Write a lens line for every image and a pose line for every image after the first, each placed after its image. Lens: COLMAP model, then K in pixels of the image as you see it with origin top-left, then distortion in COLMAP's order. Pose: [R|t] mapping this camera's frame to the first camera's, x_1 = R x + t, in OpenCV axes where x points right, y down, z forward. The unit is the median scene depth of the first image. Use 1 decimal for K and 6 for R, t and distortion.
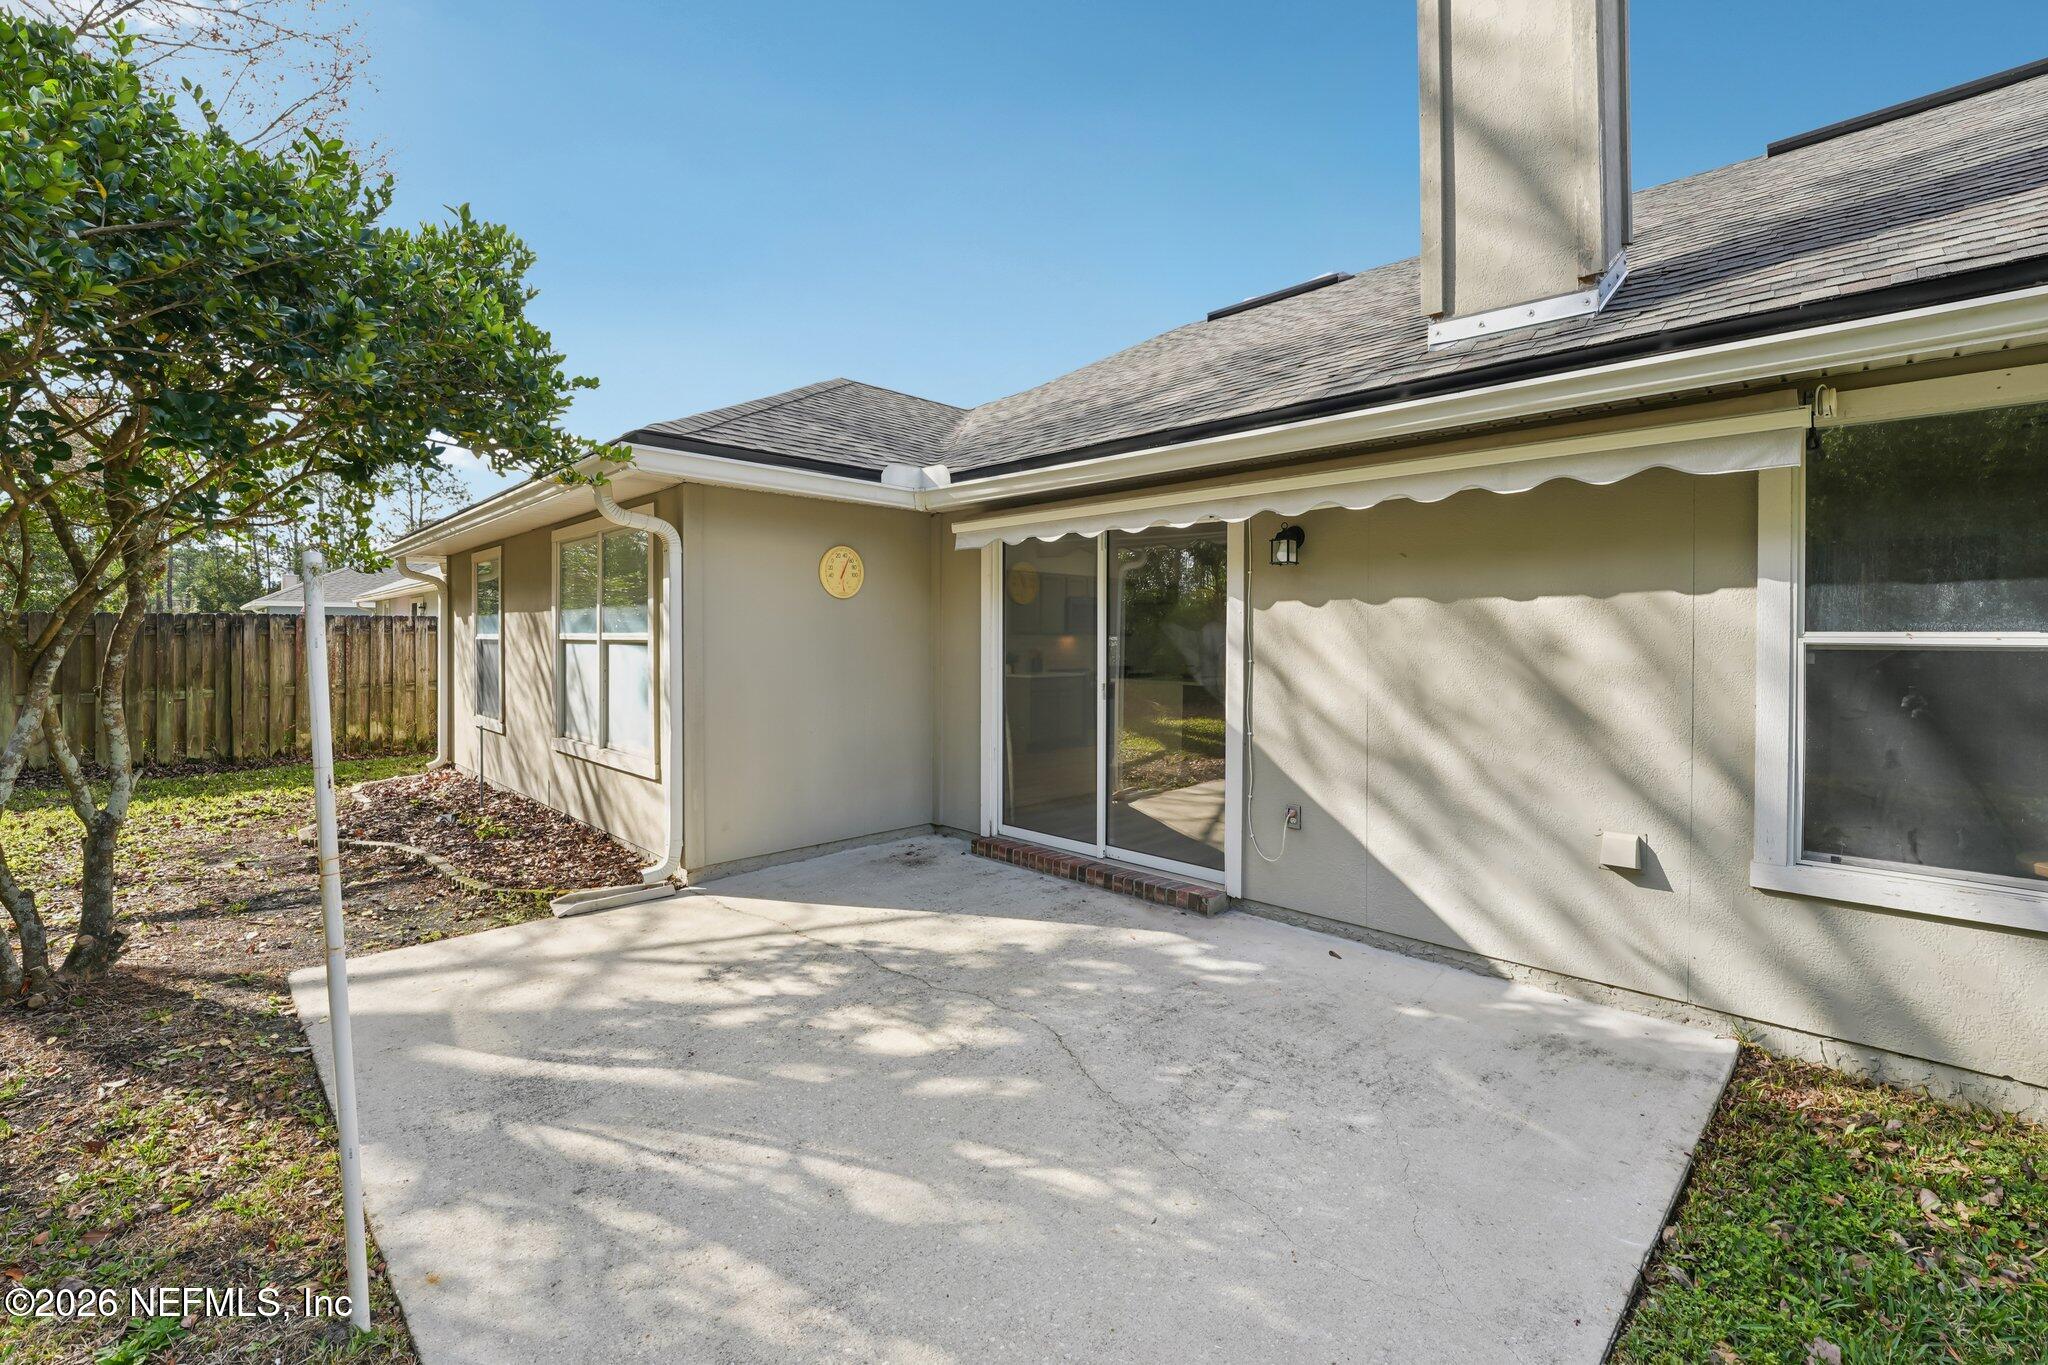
lens RADIAL K [[856.9, 0, 1024.0], [0, 856.9, 682.5], [0, 0, 1]] dist [-0.000521, -0.000075]
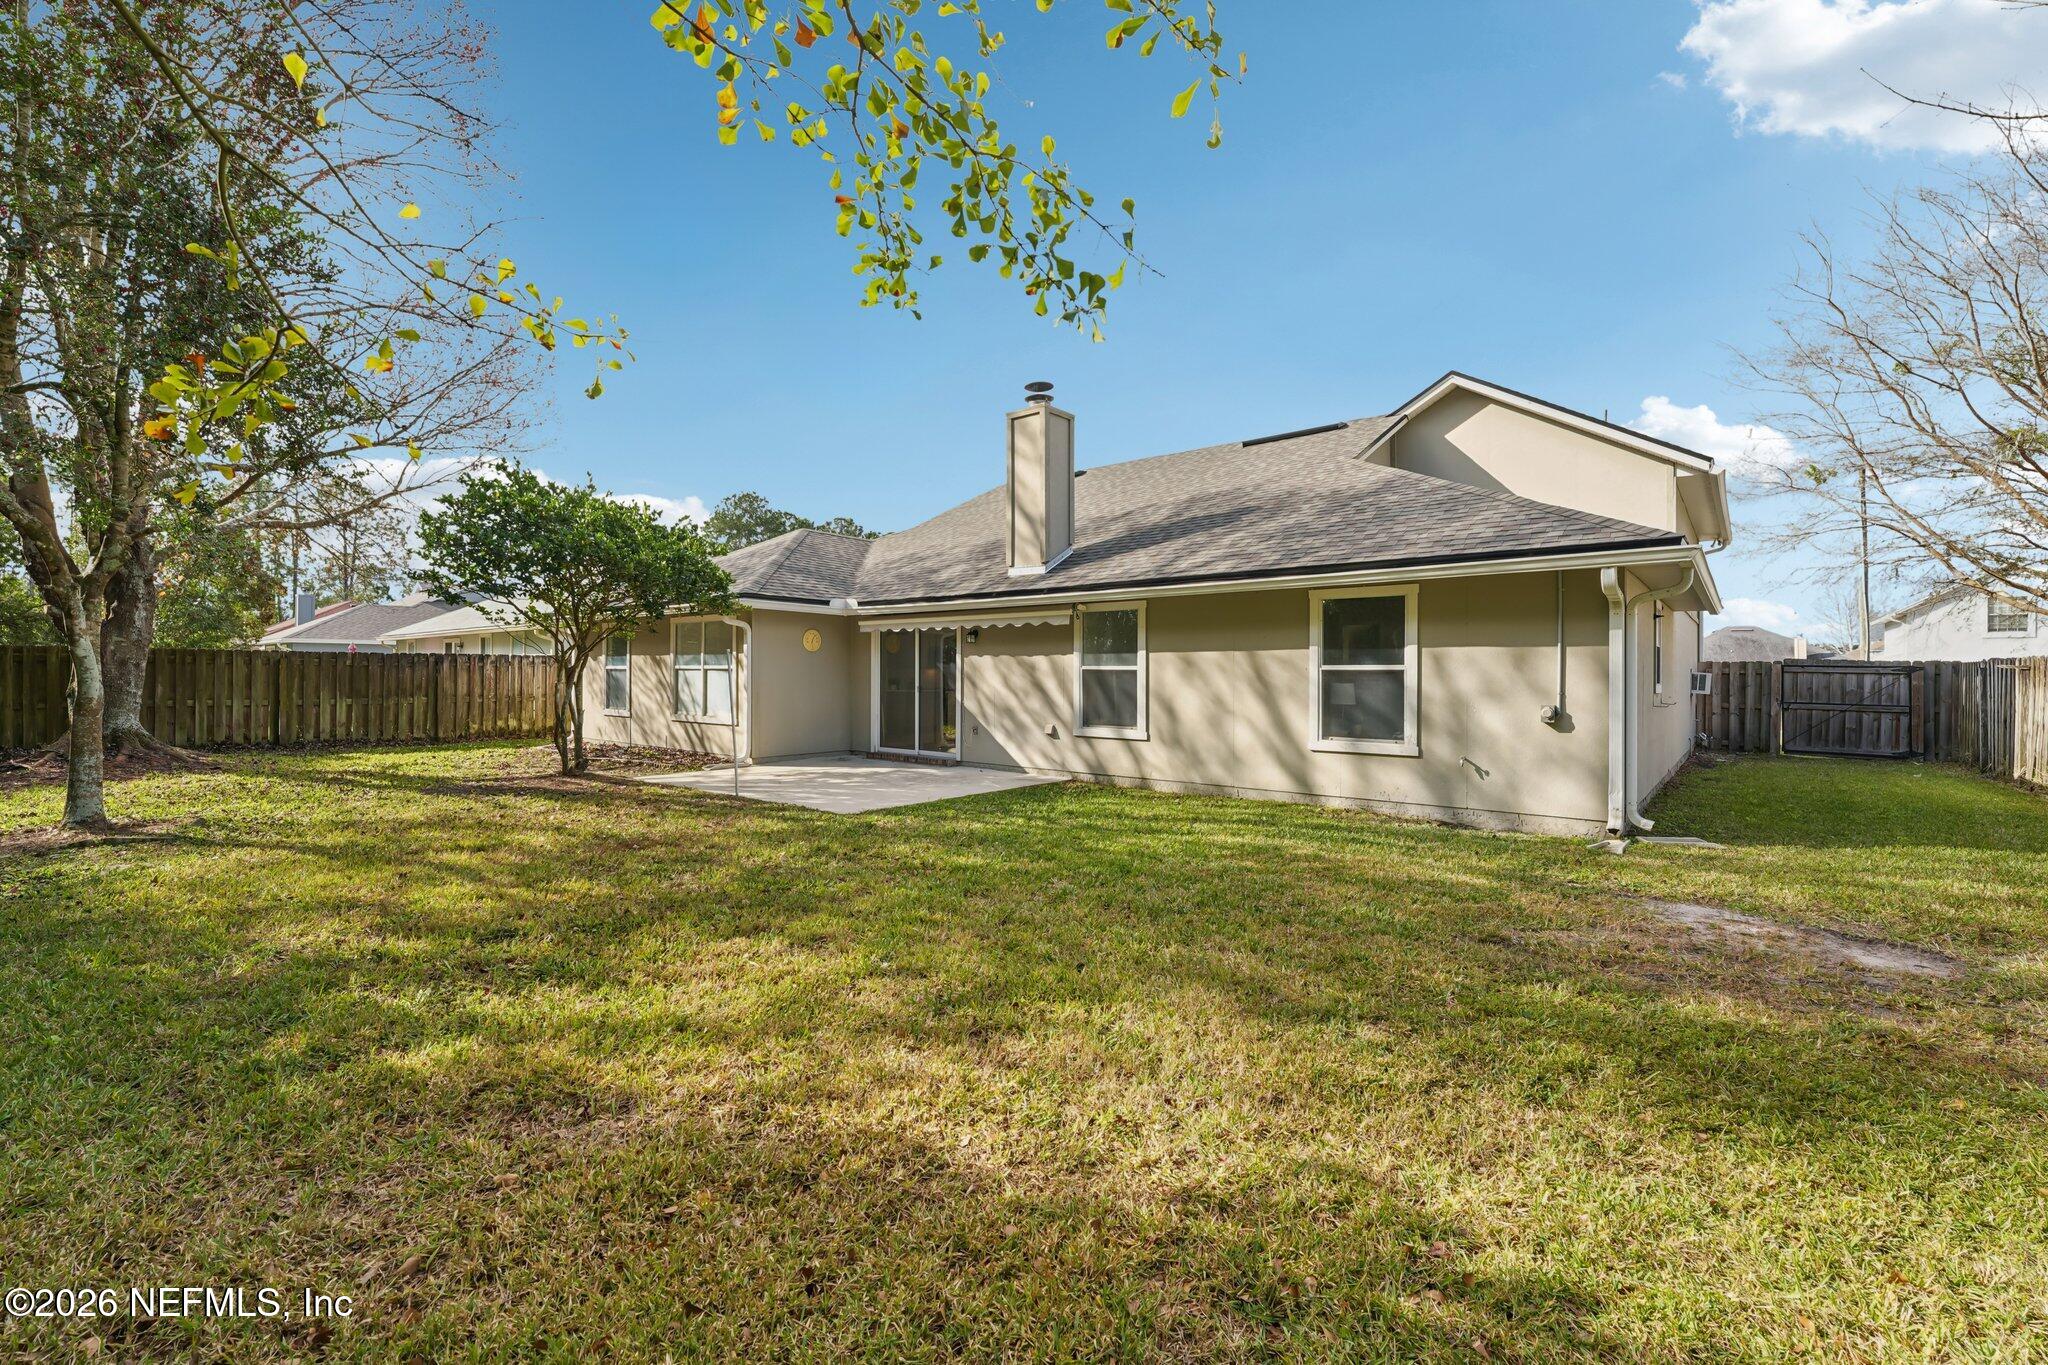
lens RADIAL K [[856.9, 0, 1024.0], [0, 856.9, 682.5], [0, 0, 1]] dist [-0.000521, -0.000075]
pose [[0.997214, 0.001714, 0.074572, 0.227823], [0.001089, 0.999295, -0.037524, 0.089325], [-0.074584, 0.037501, 0.996509, -1.623581]]
